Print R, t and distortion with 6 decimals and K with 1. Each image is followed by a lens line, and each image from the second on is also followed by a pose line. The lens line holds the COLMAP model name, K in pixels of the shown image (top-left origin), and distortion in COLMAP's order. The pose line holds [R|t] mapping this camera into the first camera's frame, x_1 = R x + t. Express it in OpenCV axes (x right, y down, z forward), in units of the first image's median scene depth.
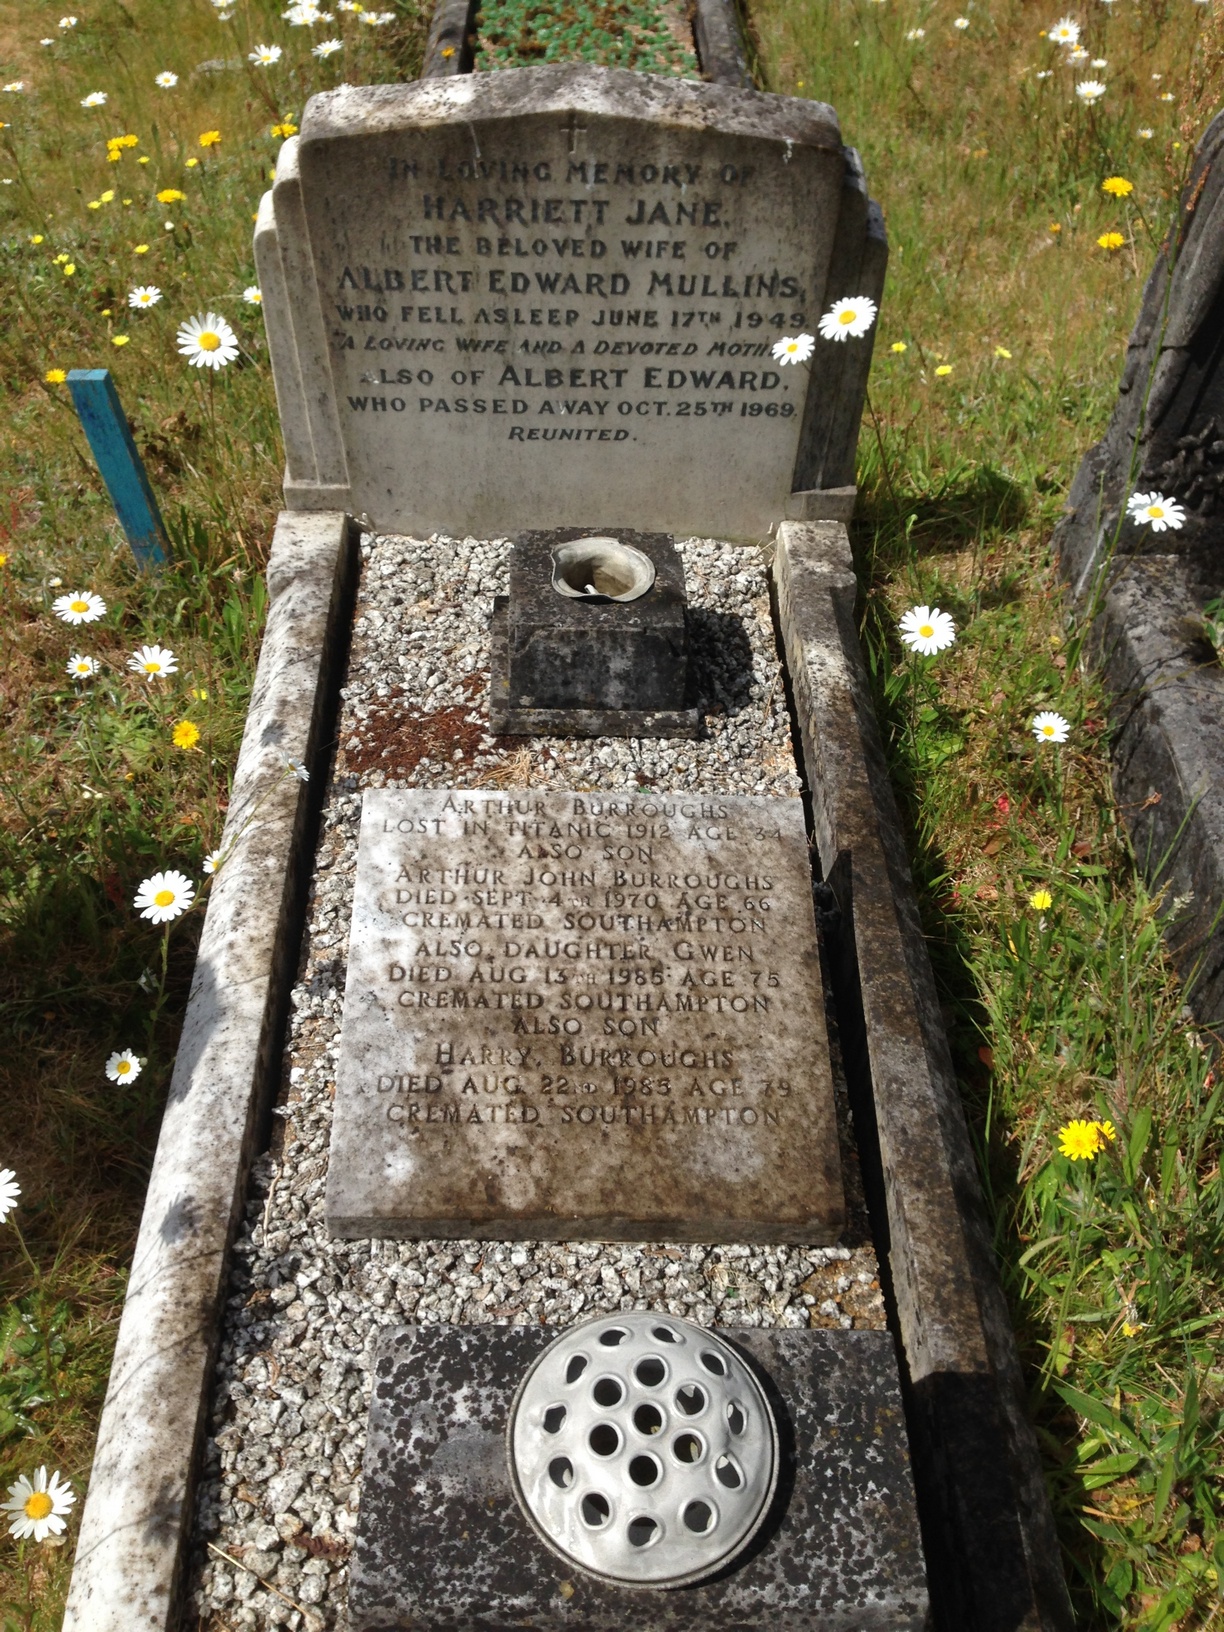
lens RADIAL K [[1532.6, 0, 613.2], [0, 1532.6, 807.9], [0, 0, 1]] dist [0.032521, 0.000000]
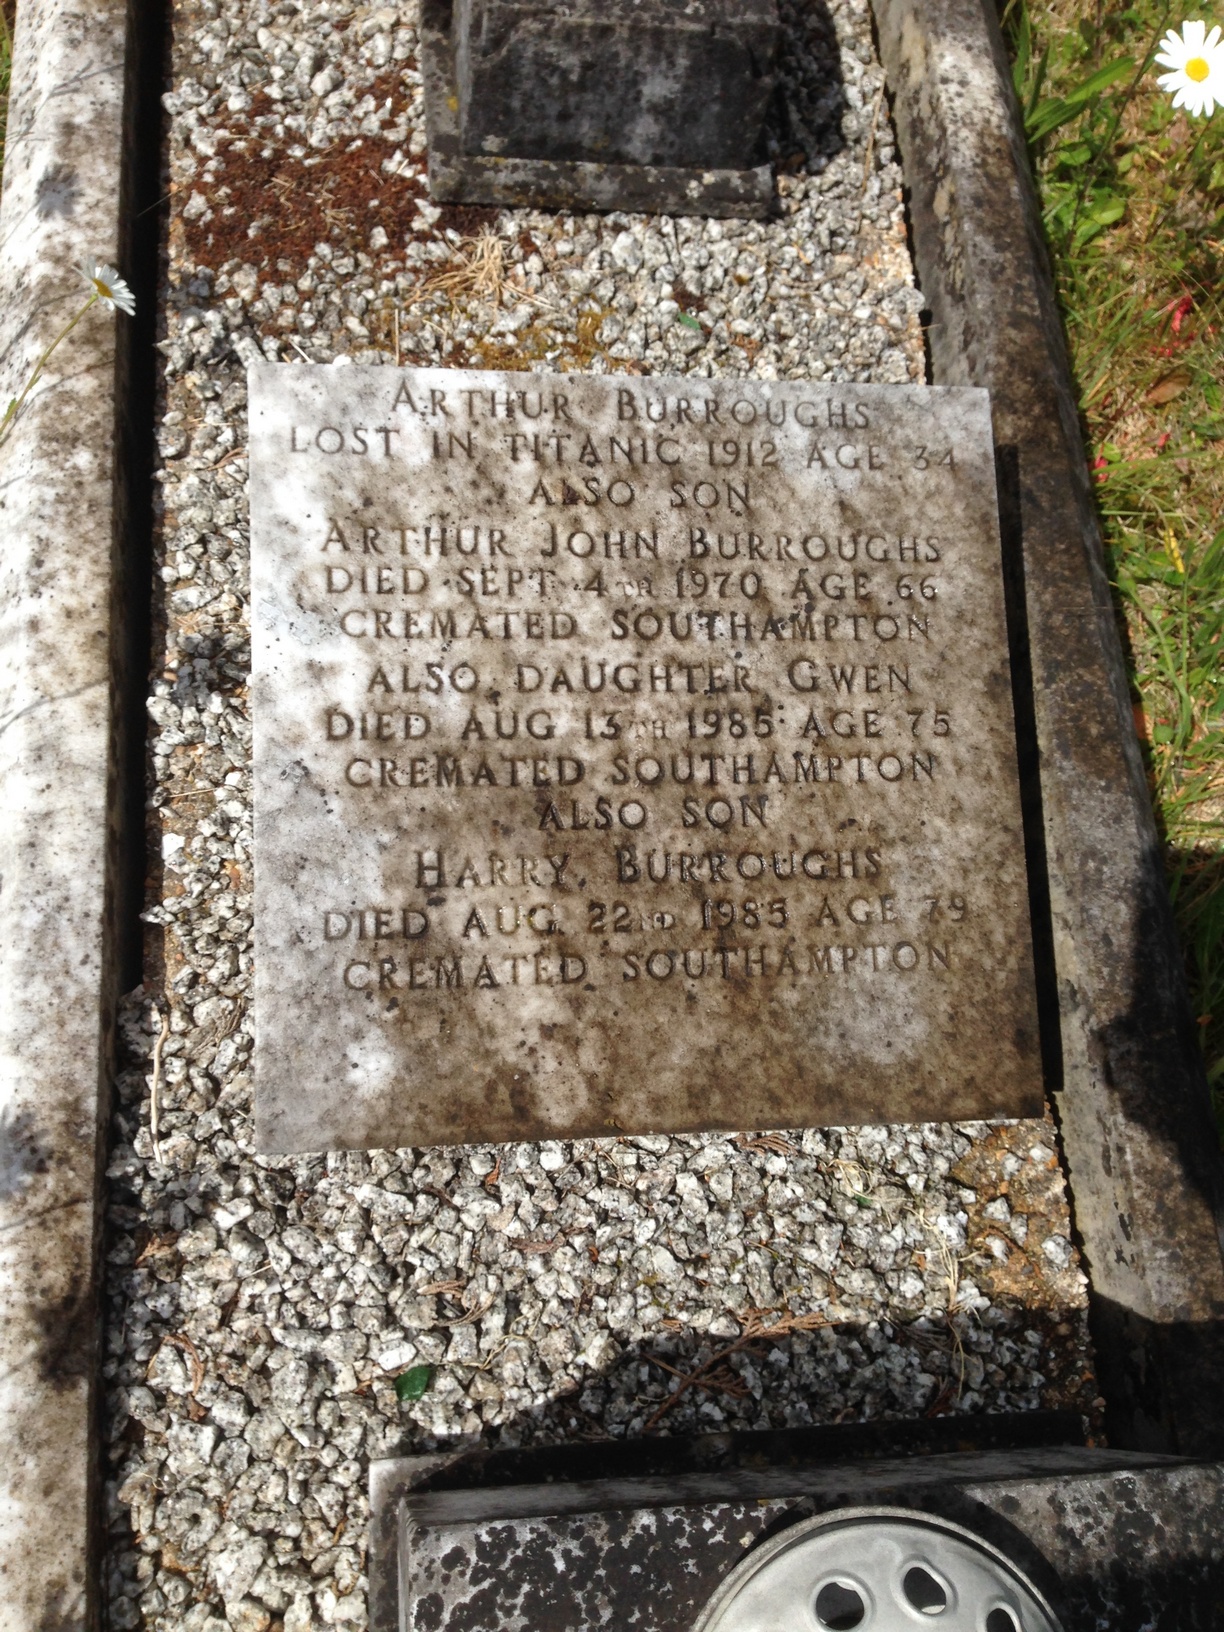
lens RADIAL K [[1532.6, 0, 612.1], [0, 1532.6, 822.9], [0, 0, 1]] dist [0.032521, 0.000000]
pose [[0.992298, -0.009923, 0.123477, -0.110764], [-0.045581, 0.897608, 0.438431, -0.124346], [-0.115185, -0.440682, 0.890242, 0.448274]]
